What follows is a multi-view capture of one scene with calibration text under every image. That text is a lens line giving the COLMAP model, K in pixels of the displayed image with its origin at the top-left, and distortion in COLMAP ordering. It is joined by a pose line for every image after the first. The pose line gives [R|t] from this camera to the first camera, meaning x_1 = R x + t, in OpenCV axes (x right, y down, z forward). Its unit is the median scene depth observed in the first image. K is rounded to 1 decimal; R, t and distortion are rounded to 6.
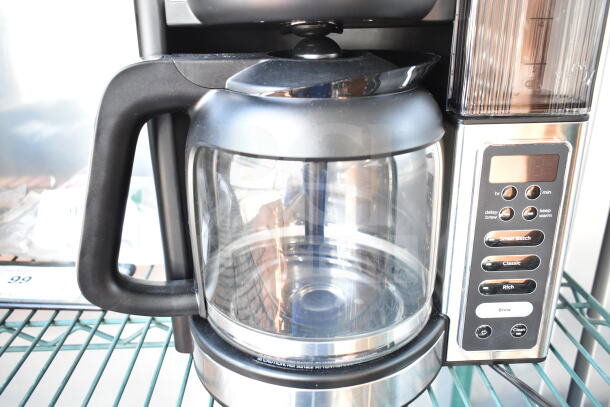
lens RADIAL K [[520.2, 0, 305.0], [0, 520.2, 203.5], [0, 0, 1]] dist [0.012320, 0.002323]
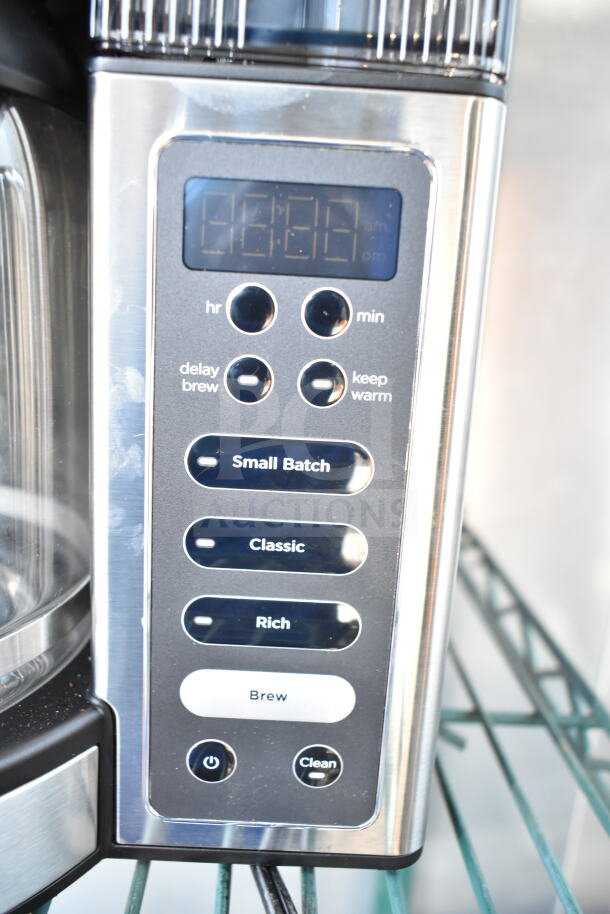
lens RADIAL K [[779.4, 0, 305.2], [0, 779.4, 475.3], [0, 0, 1]] dist [0.012320, 0.002323]
pose [[0.997045, 0.076454, 0.007488, 0.392387], [-0.075018, 0.990016, -0.119335, 0.123183], [-0.016537, 0.118421, 0.992826, 0.494992]]
